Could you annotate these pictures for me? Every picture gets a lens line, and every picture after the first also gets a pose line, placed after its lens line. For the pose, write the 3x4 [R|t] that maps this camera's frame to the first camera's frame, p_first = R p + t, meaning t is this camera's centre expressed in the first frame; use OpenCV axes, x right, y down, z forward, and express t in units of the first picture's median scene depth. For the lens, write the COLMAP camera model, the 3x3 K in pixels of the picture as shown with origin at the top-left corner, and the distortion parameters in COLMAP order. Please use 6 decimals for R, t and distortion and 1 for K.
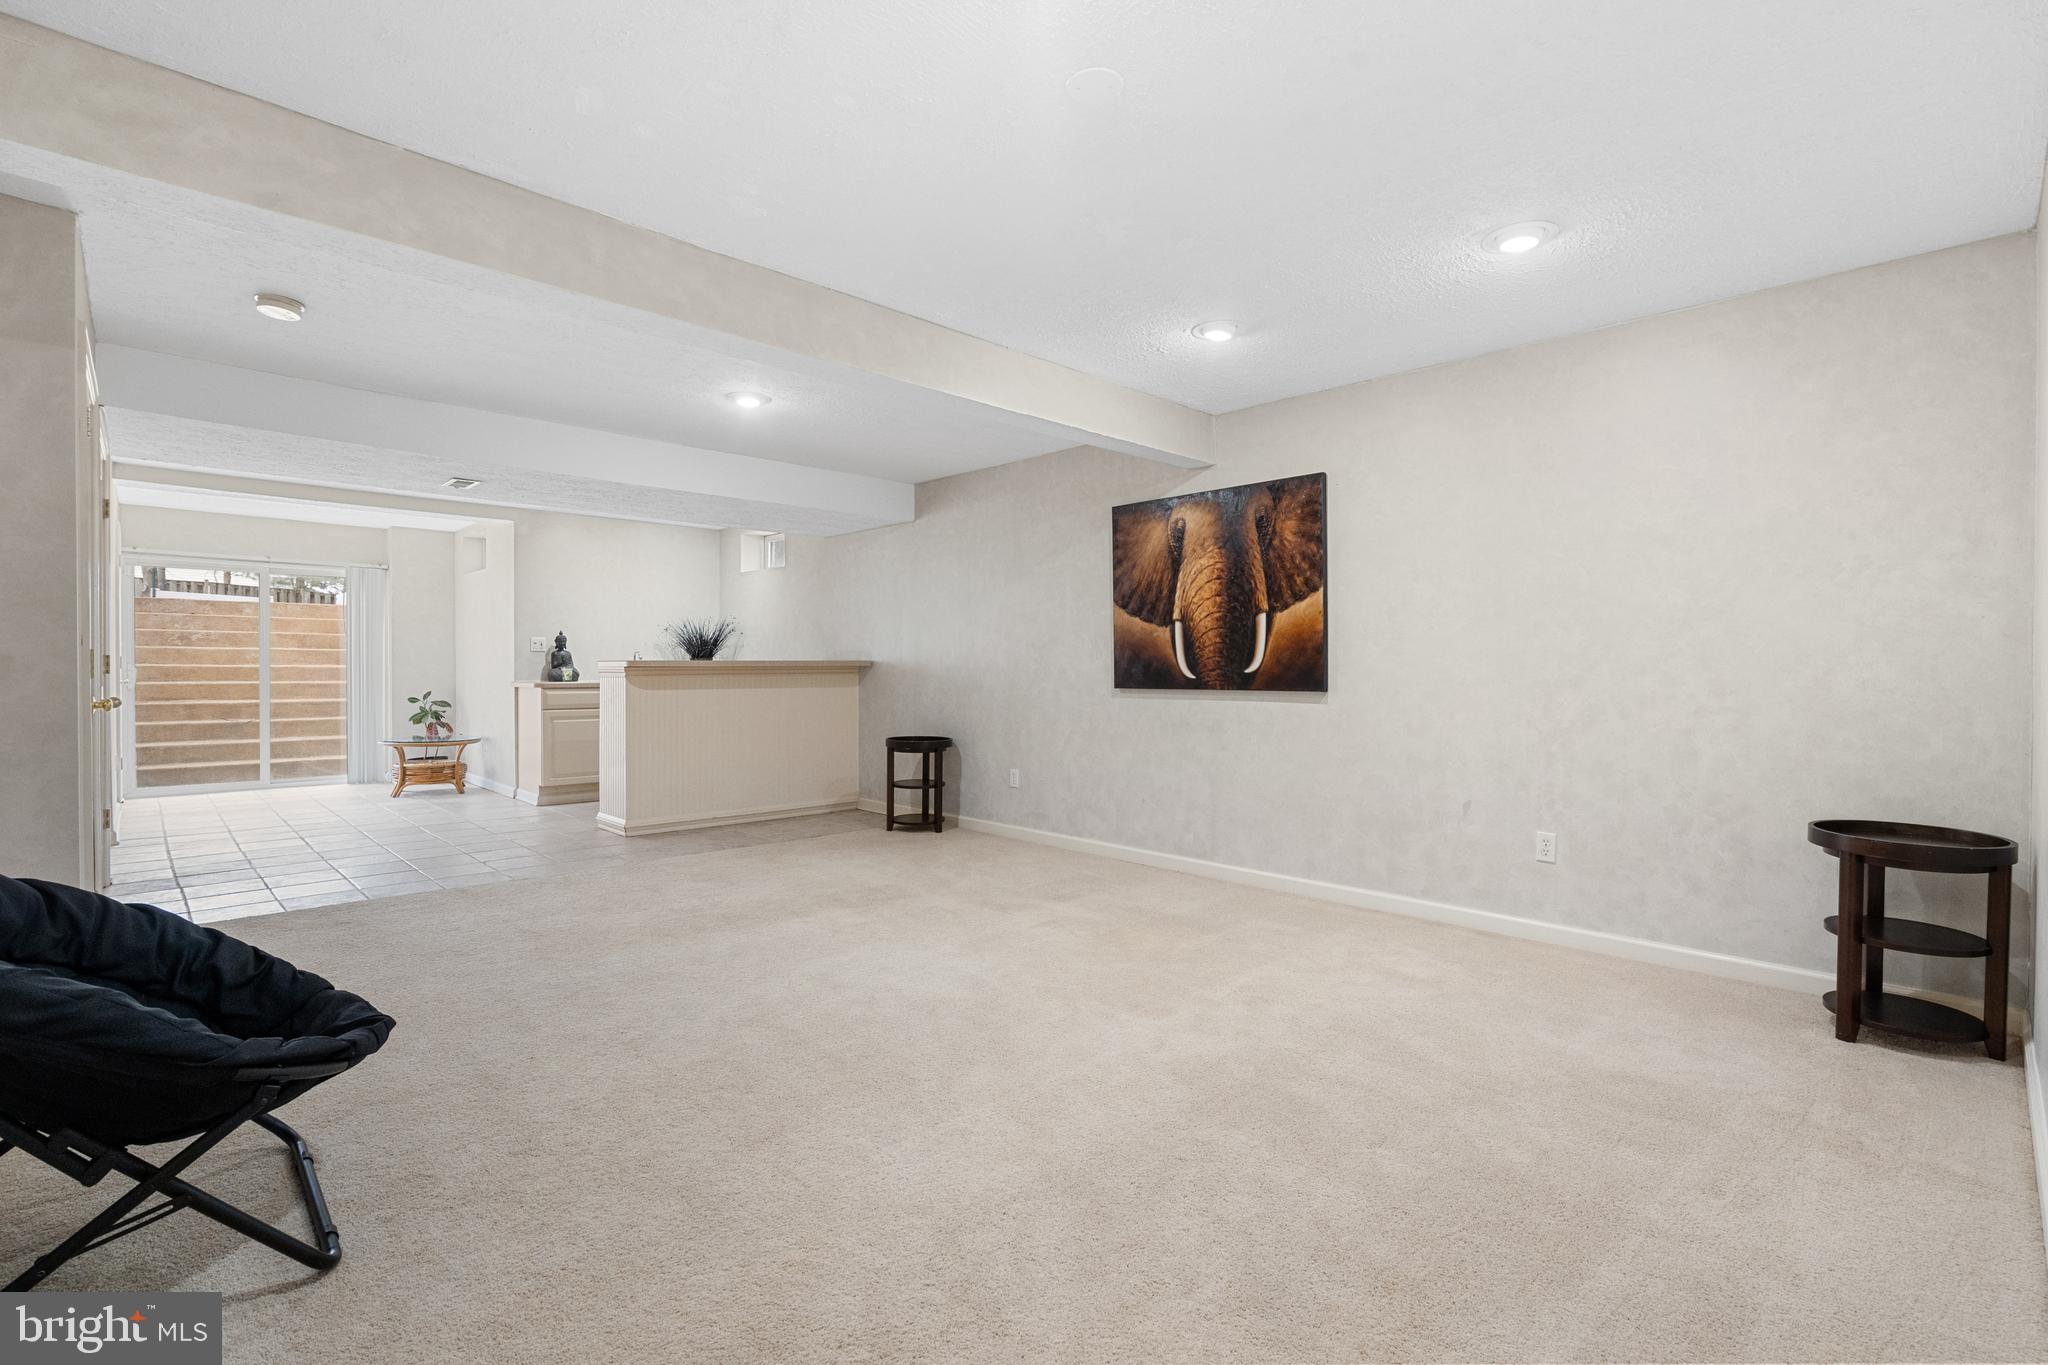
lens RADIAL K [[935.5, 0, 1052.4], [0, 935.5, 669.1], [0, 0, 1]] dist [-0.014537, -0.000024]
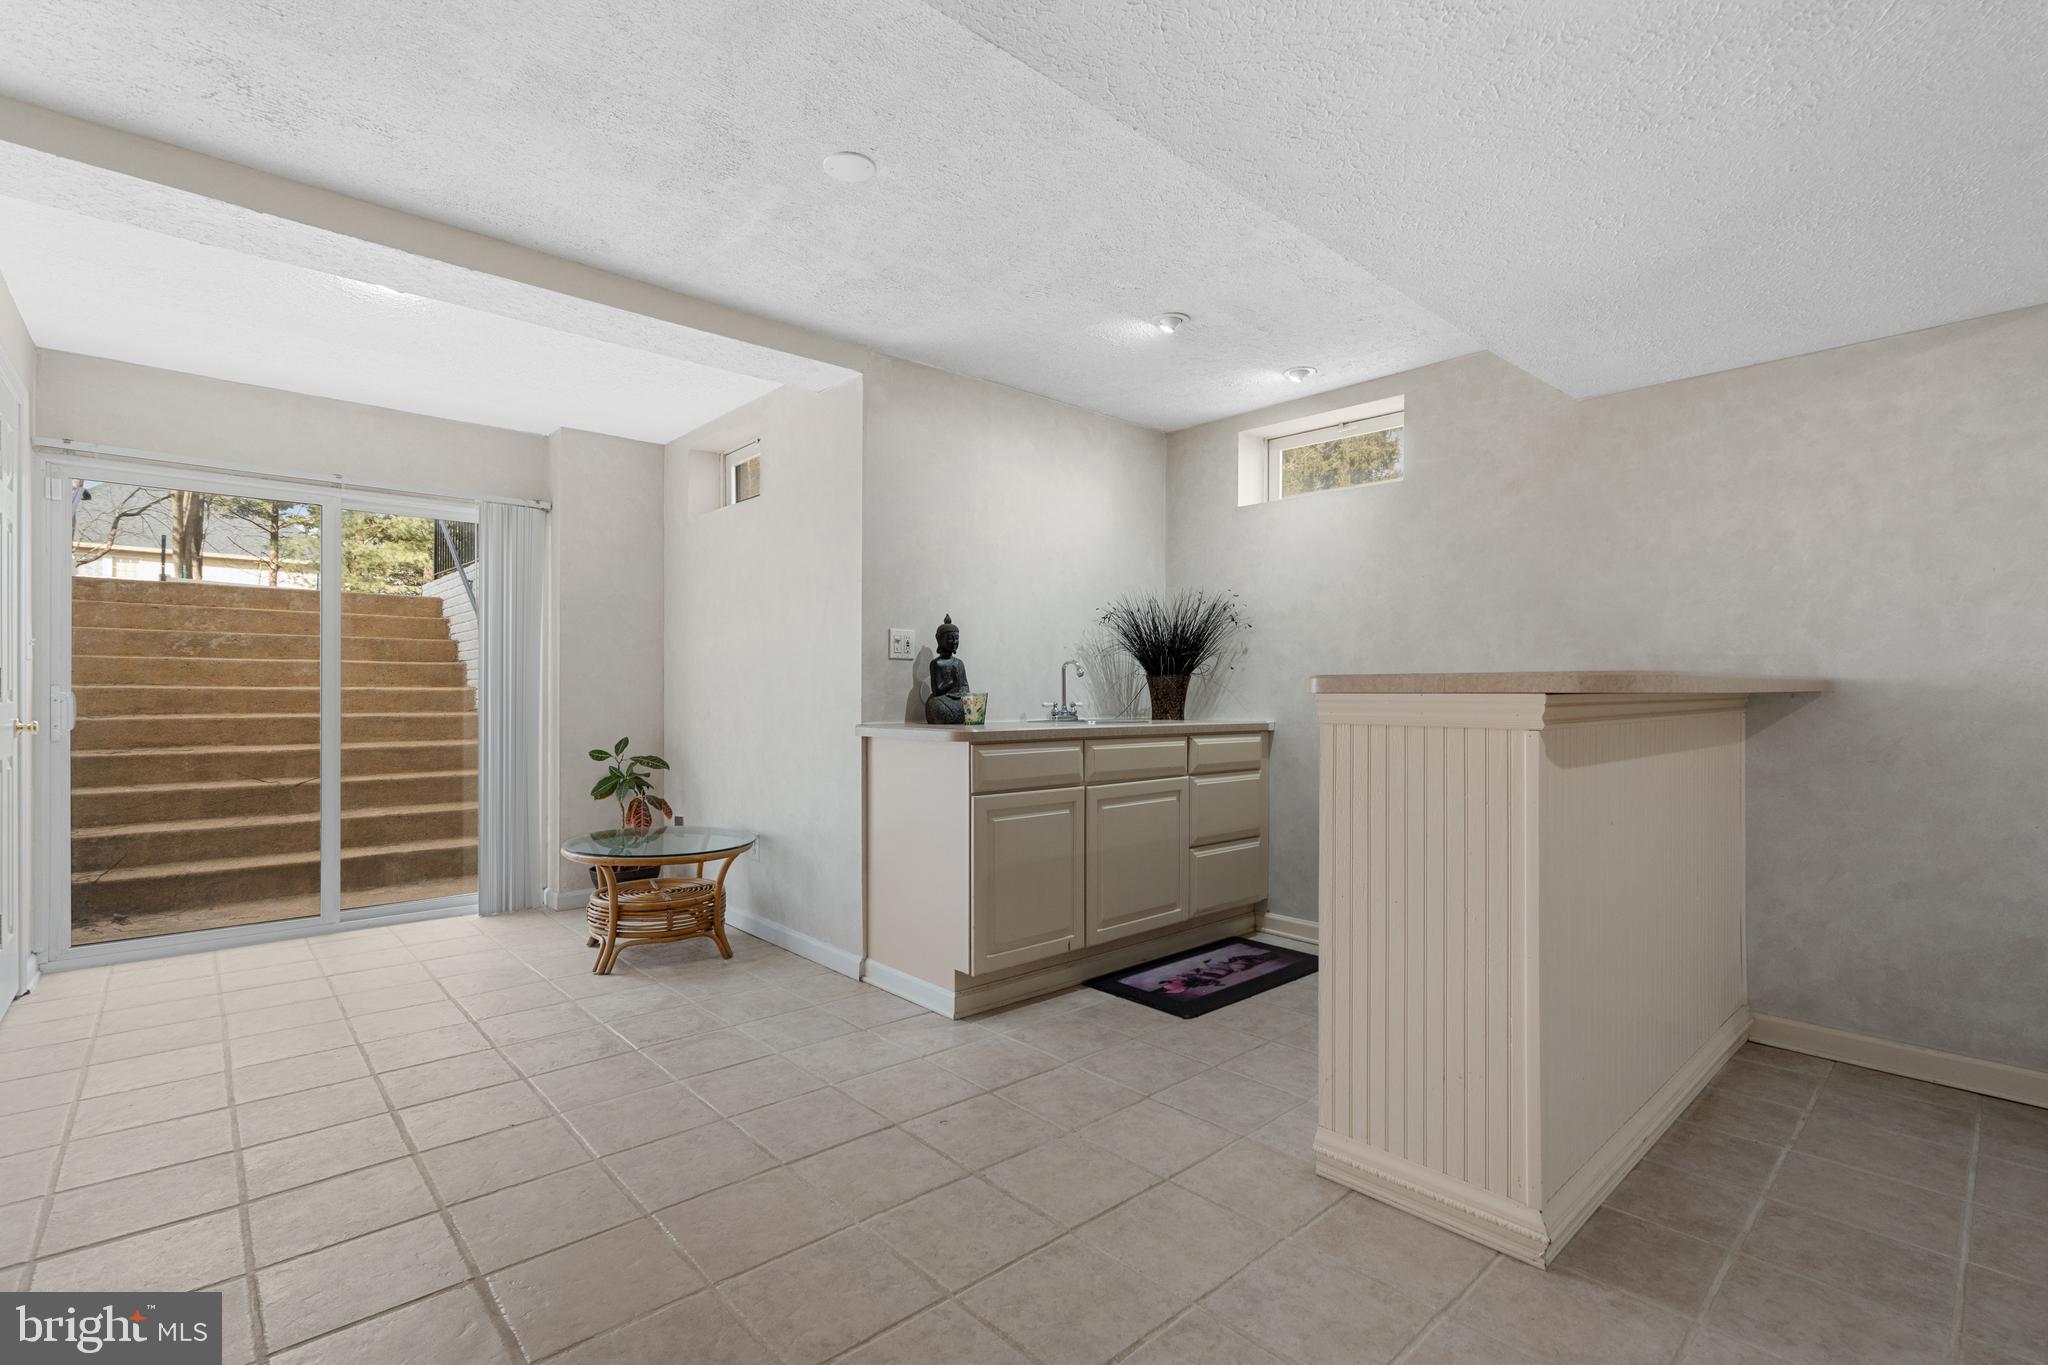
lens RADIAL K [[935.5, 0, 1031.0], [0, 935.5, 700.2], [0, 0, 1]] dist [-0.014537, -0.000024]
pose [[0.998790, 0.003440, -0.049061, -0.412745], [-0.003187, 0.999981, 0.005235, -0.001008], [0.049078, -0.005072, 0.998782, 0.478231]]
